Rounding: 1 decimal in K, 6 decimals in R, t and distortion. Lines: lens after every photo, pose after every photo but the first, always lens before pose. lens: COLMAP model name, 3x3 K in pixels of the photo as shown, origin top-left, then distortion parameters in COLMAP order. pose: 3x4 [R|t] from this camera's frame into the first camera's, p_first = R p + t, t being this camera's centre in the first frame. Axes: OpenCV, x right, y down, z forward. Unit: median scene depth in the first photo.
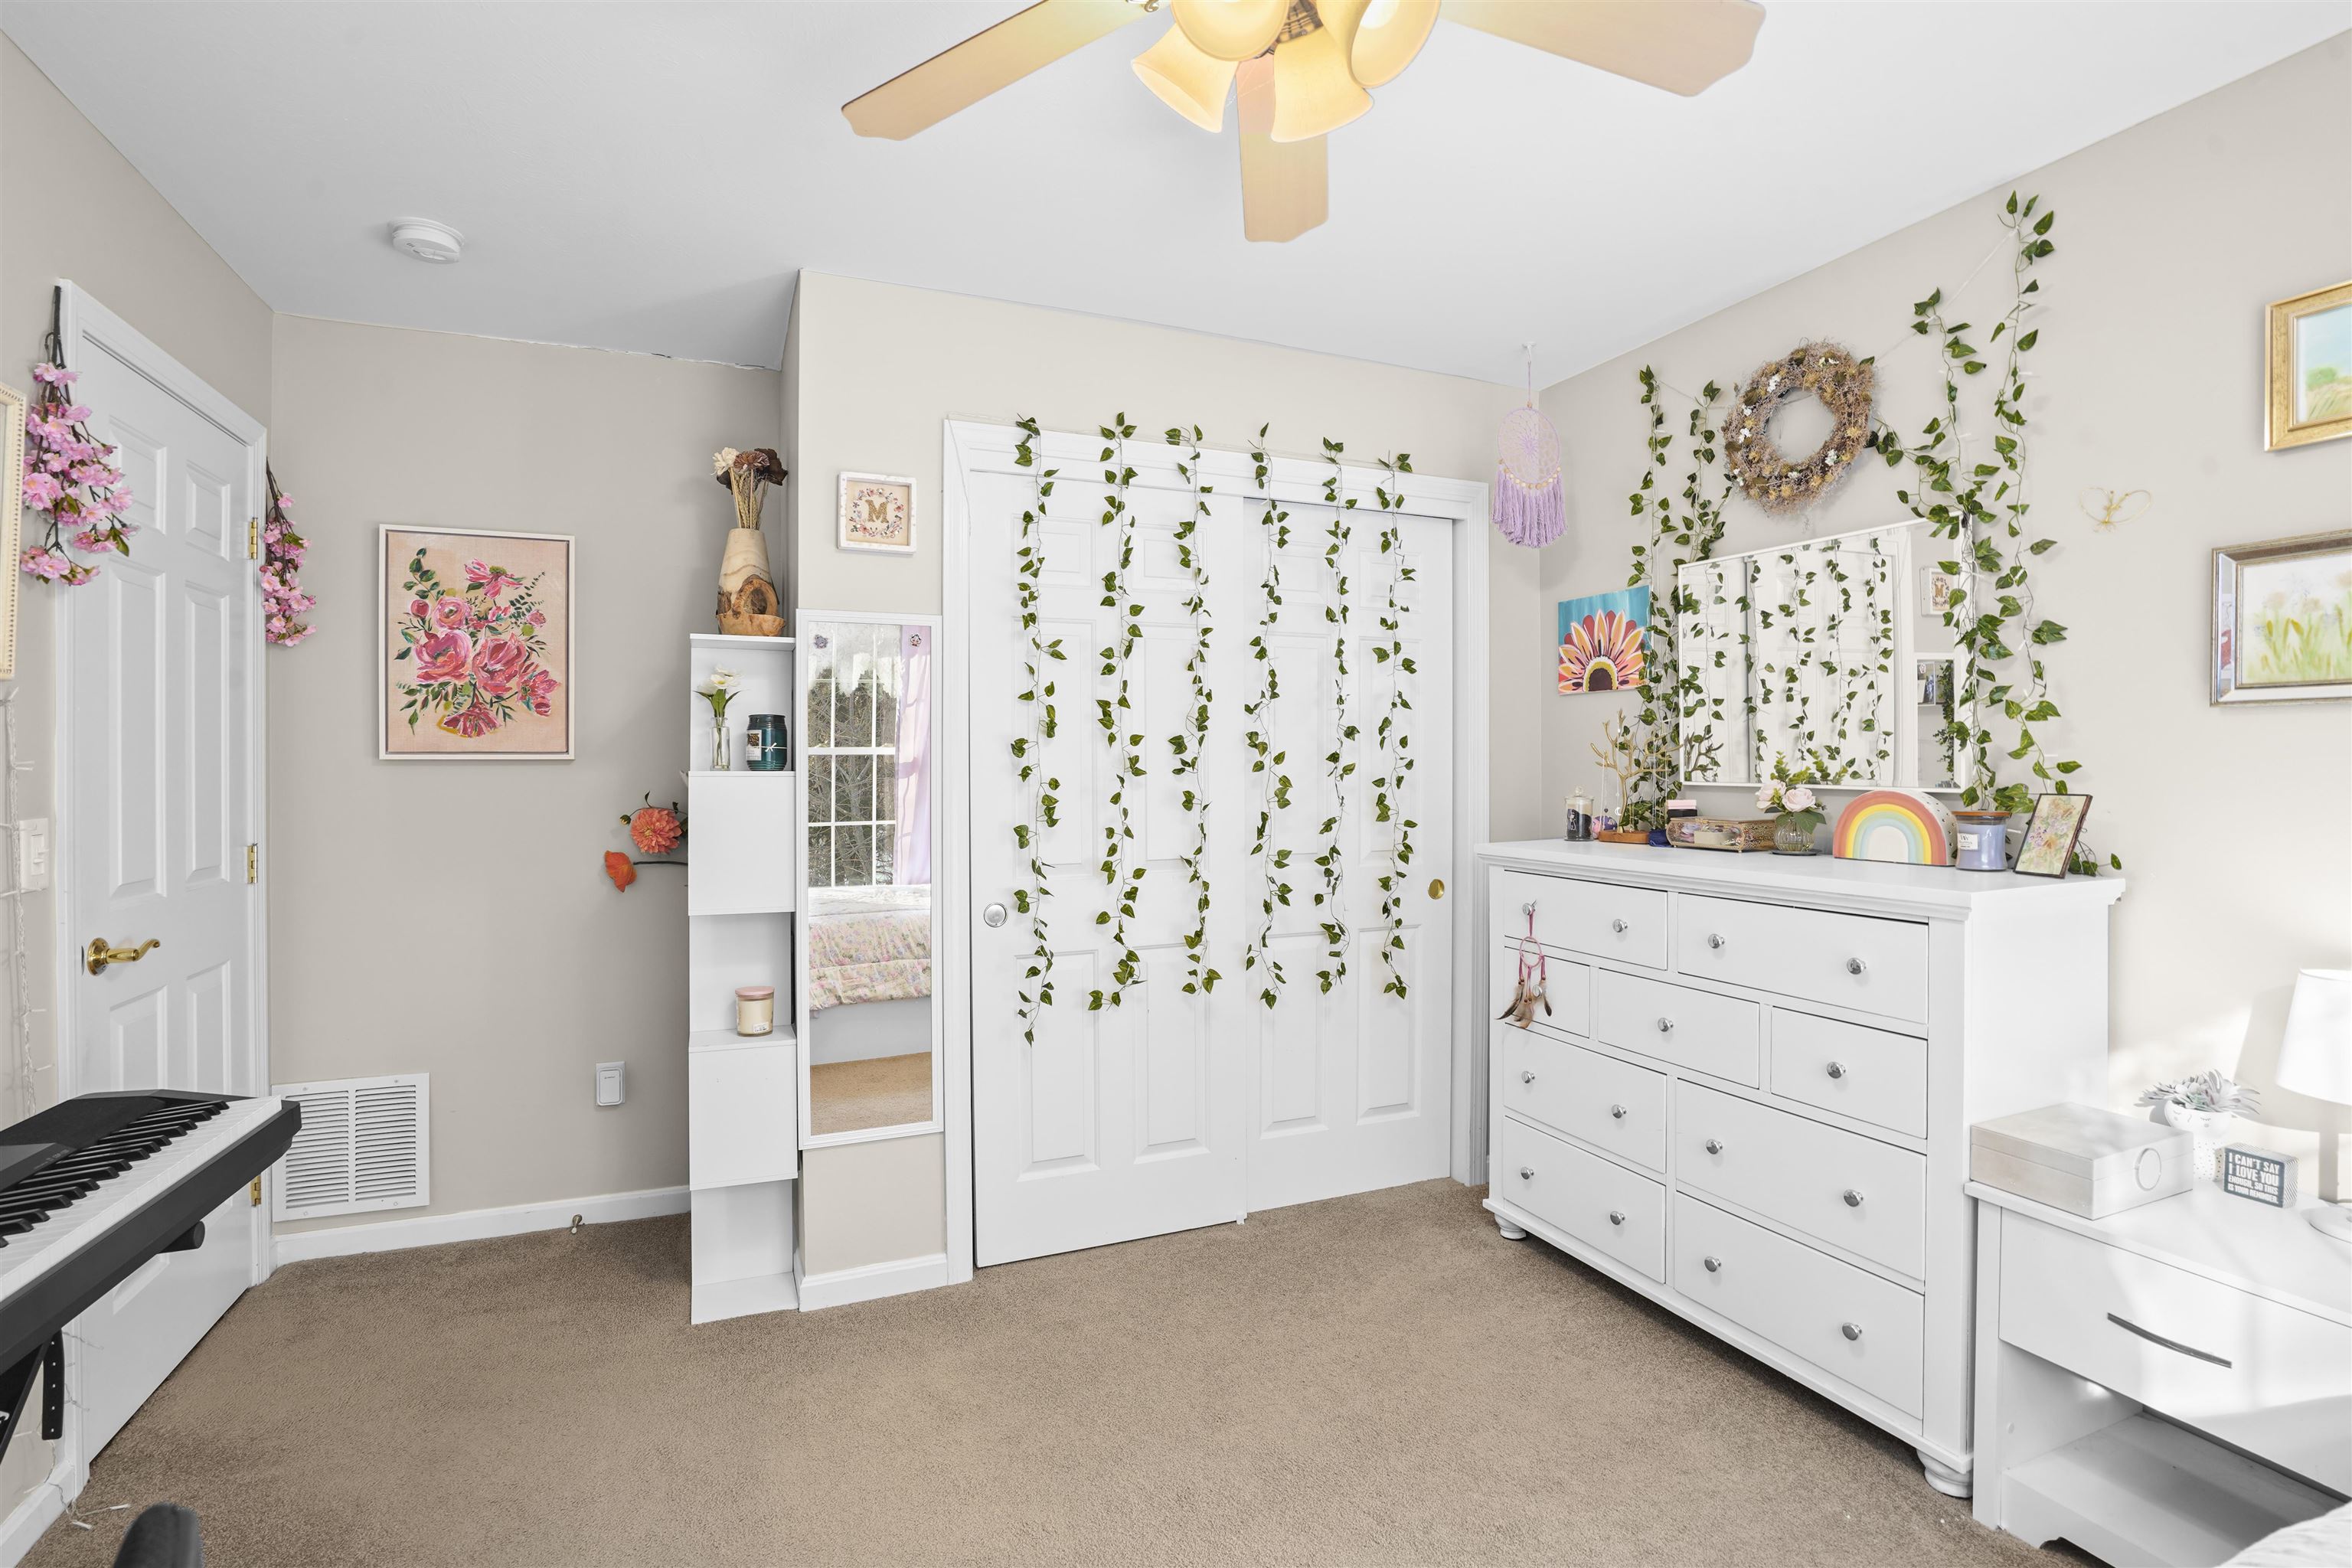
lens RADIAL K [[1095.0, 0, 1178.3], [0, 1095.0, 774.6], [0, 0, 1]] dist [-0.040344, 0.001559]
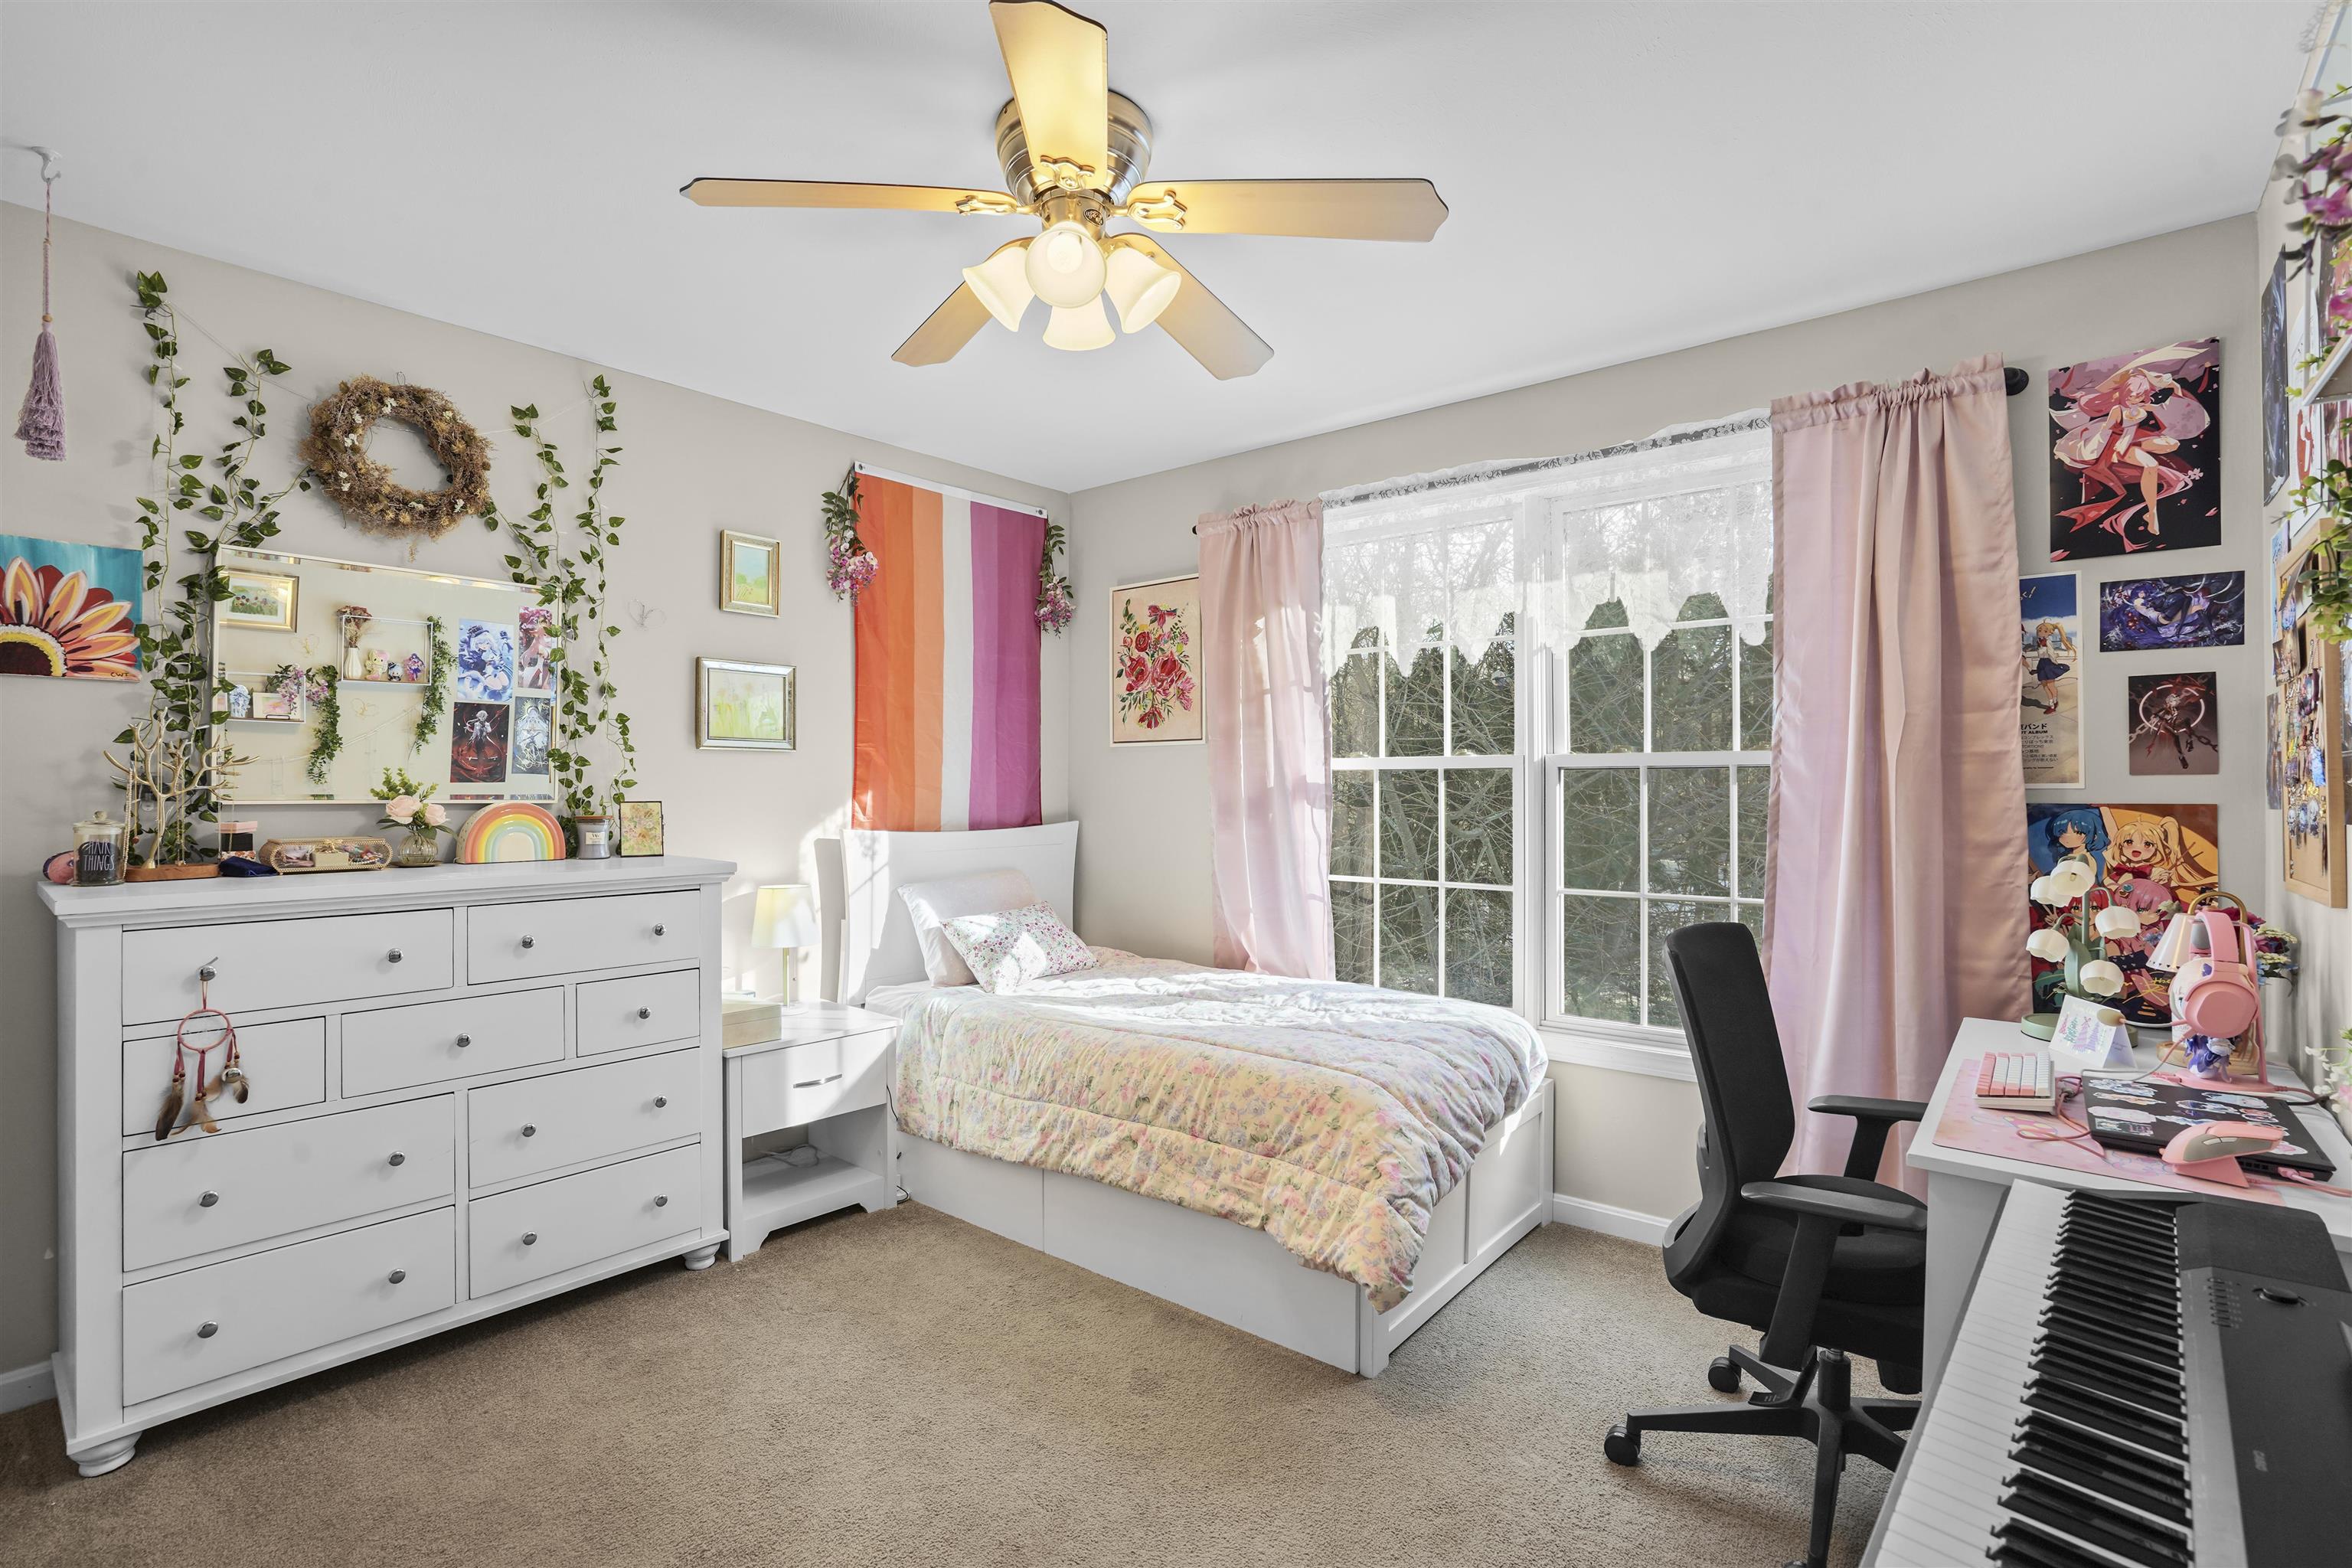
lens RADIAL K [[1095.0, 0, 1173.8], [0, 1095.0, 782.4], [0, 0, 1]] dist [-0.040344, 0.001559]
pose [[-0.450915, -0.004446, 0.892556, -0.658797], [0.000932, 0.999985, 0.005452, -0.012406], [-0.892567, 0.003290, -0.450904, 0.766100]]
